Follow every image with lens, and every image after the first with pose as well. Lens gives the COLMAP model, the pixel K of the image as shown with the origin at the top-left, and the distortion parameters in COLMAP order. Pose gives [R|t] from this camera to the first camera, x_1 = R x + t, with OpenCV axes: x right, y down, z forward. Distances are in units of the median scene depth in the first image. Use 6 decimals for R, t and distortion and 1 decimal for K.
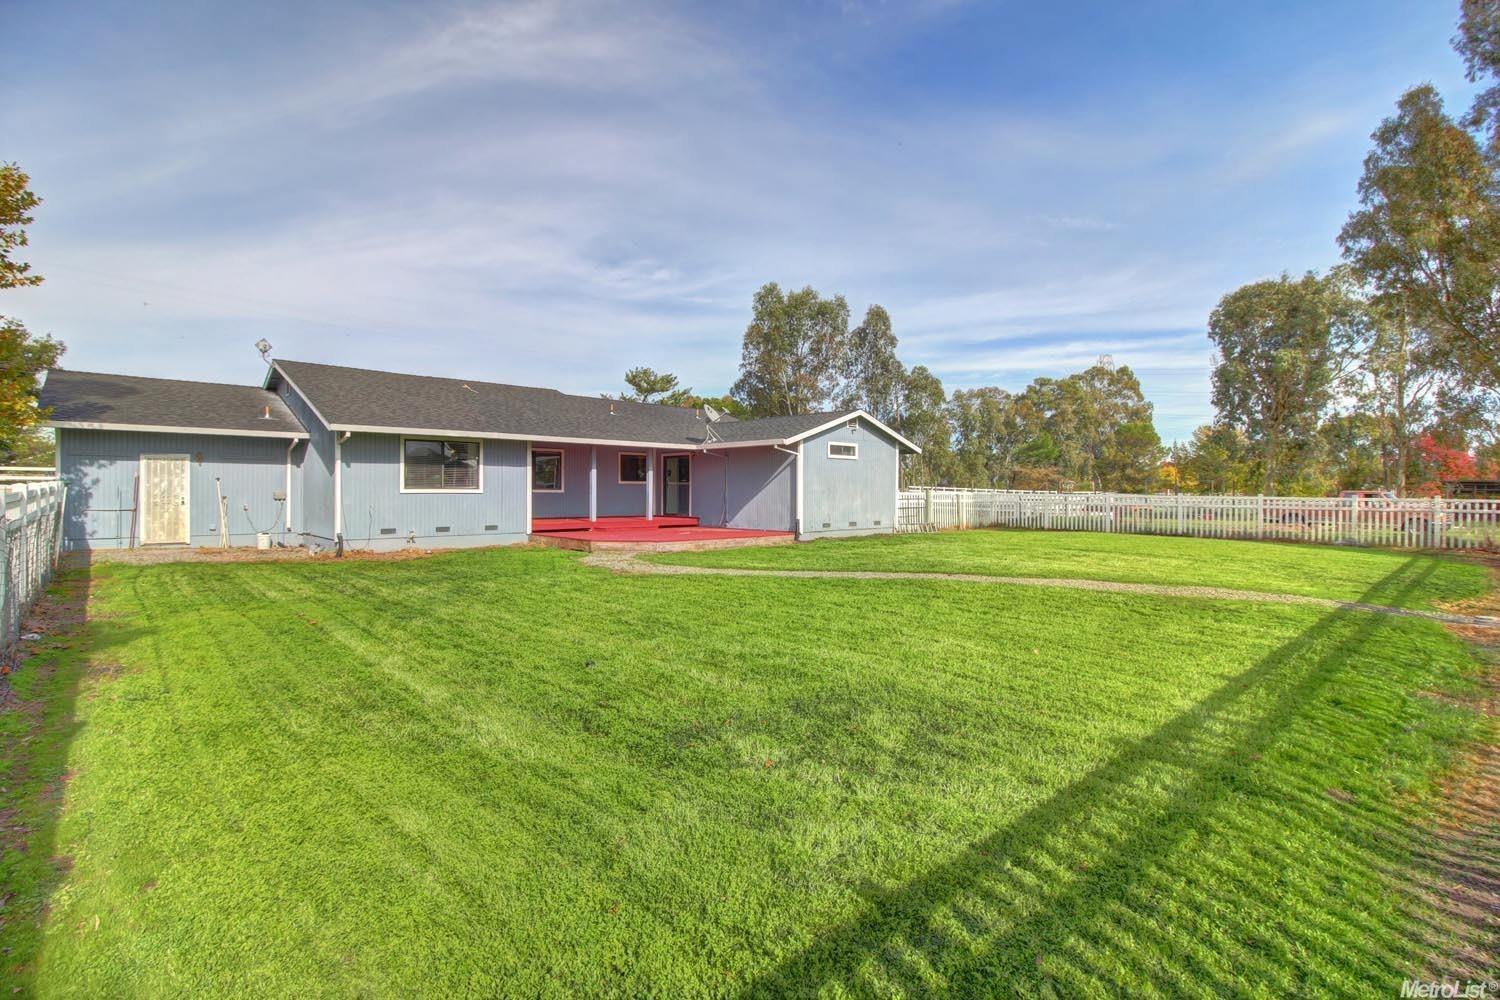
lens RADIAL K [[715.4, 0, 756.3], [0, 715.4, 484.4], [0, 0, 1]] dist [-0.007588, -0.008557]
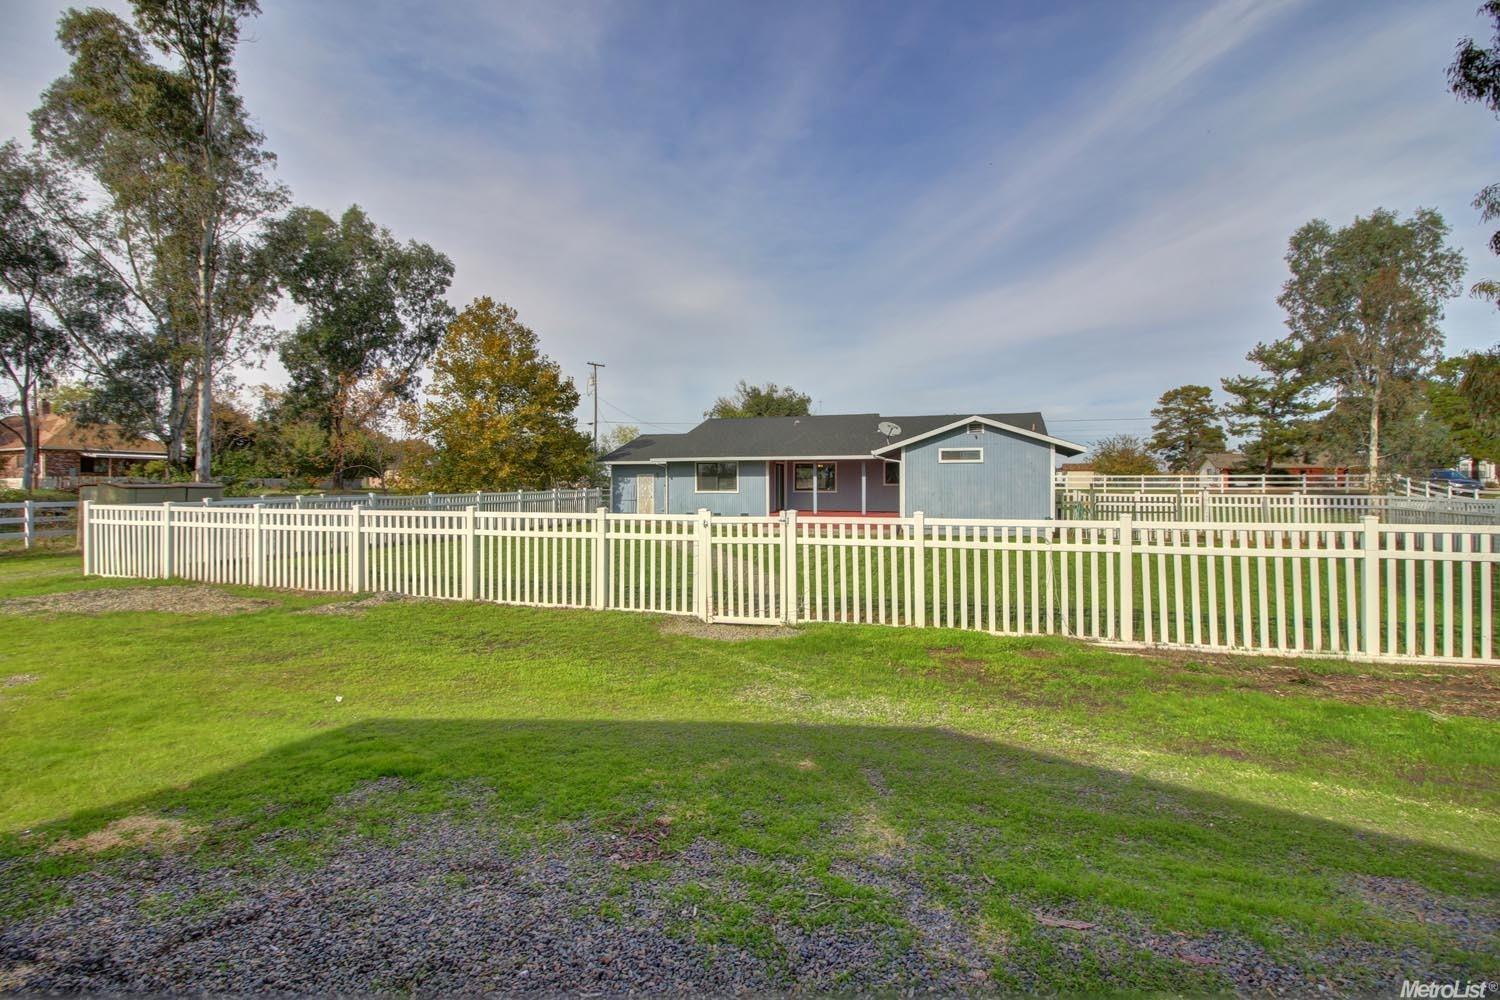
lens RADIAL K [[715.4, 0, 745.9], [0, 715.4, 497.7], [0, 0, 1]] dist [-0.007588, -0.008557]
pose [[0.473844, 0.012392, -0.880522, 0.935054], [0.010520, 0.999750, 0.019731, -0.008622], [0.880546, -0.018612, 0.473595, 0.203900]]
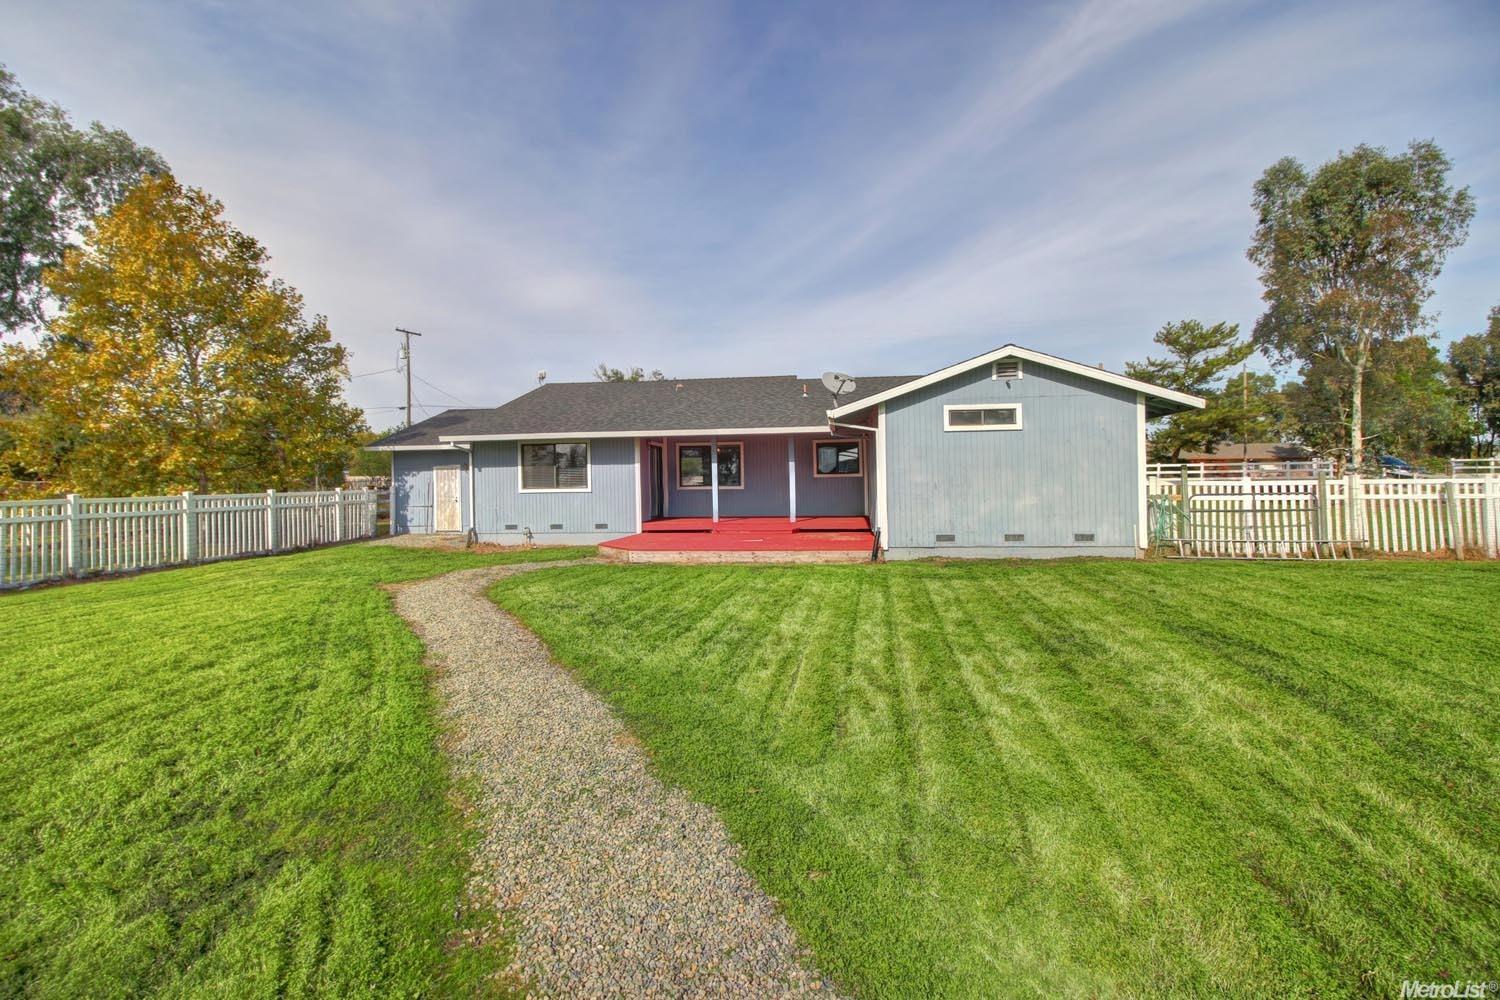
lens RADIAL K [[715.4, 0, 741.7], [0, 715.4, 474.0], [0, 0, 1]] dist [-0.007588, -0.008557]
pose [[0.624573, -0.025114, -0.780562, 0.477503], [0.024869, 0.999616, -0.012263, 0.003677], [0.780570, -0.011753, 0.624958, 0.462429]]
